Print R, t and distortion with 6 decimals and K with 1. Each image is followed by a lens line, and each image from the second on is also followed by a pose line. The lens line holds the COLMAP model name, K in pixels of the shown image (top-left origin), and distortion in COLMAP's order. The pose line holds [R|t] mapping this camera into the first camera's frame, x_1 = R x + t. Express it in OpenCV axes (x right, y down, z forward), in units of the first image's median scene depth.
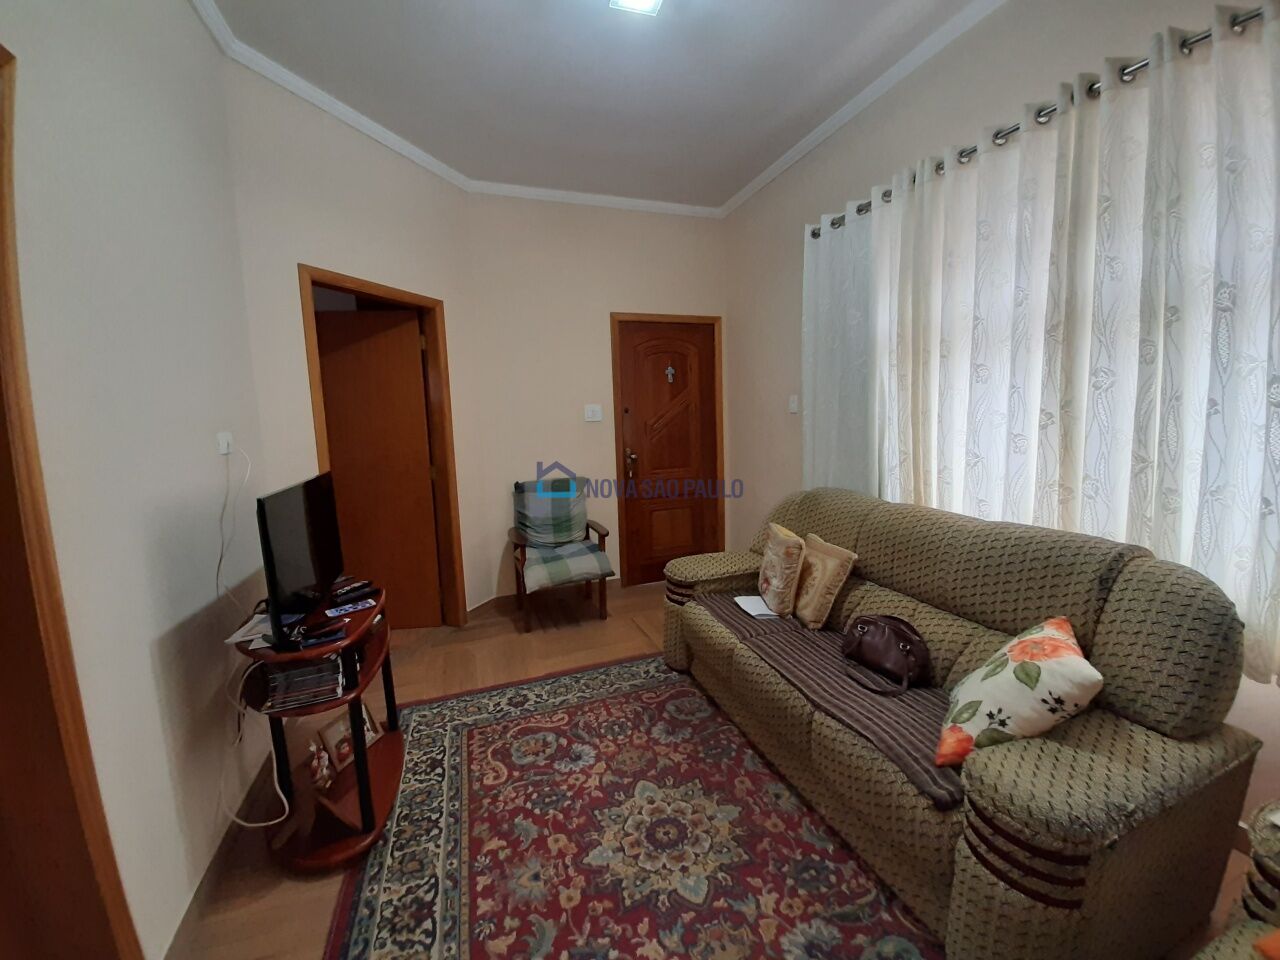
lens RADIAL K [[500.6, 0, 640.0], [0, 500.6, 480.0], [0, 0, 1]] dist [0.000077, -0.000004]
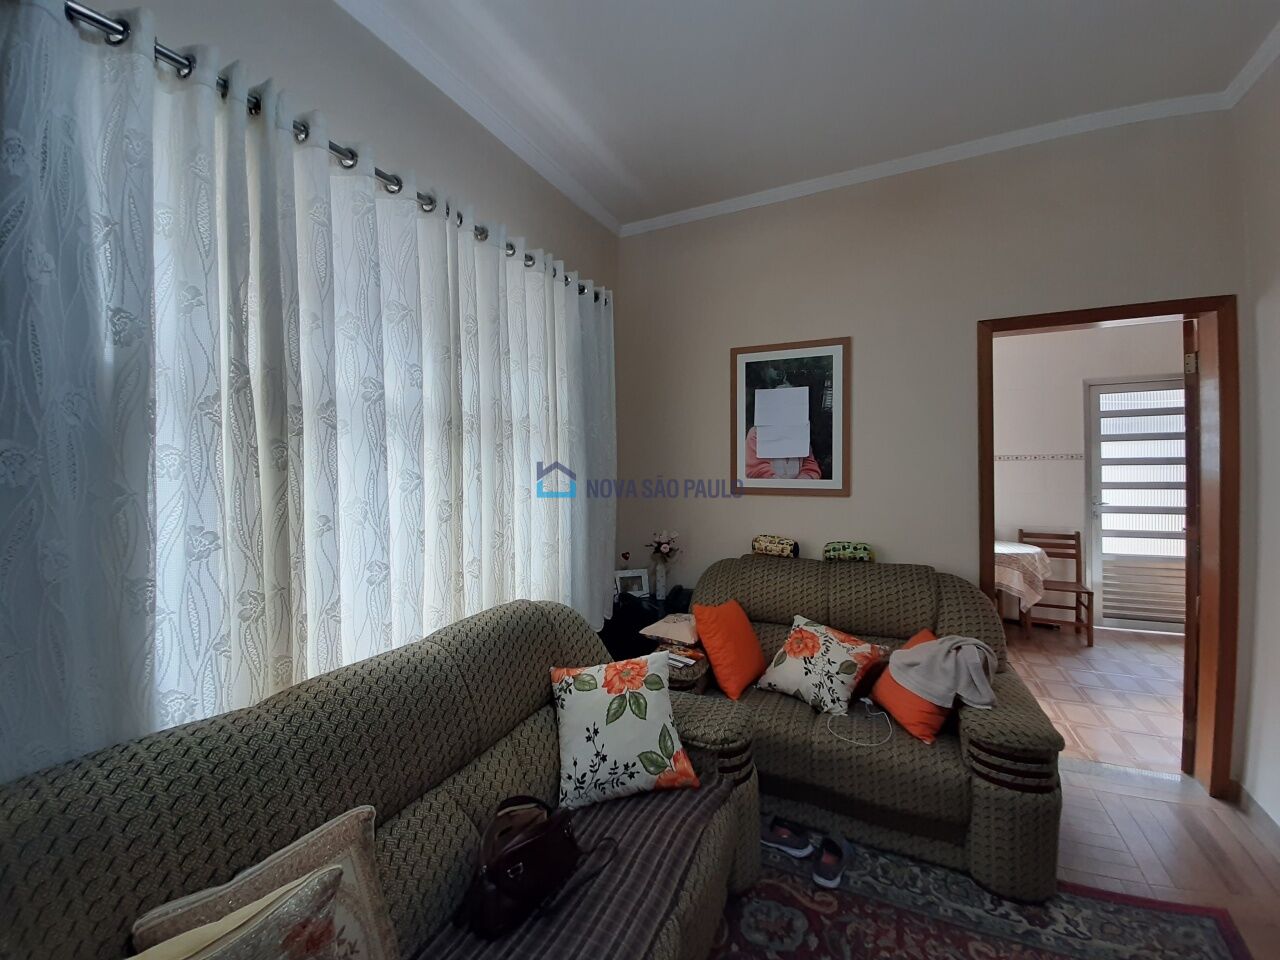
lens RADIAL K [[500.6, 0, 640.0], [0, 500.6, 480.0], [0, 0, 1]] dist [0.000077, -0.000004]
pose [[-0.718390, 0.022535, 0.695275, -0.133069], [0.114763, 0.989619, 0.086503, -0.222163], [-0.686109, 0.141935, -0.713519, 1.361501]]
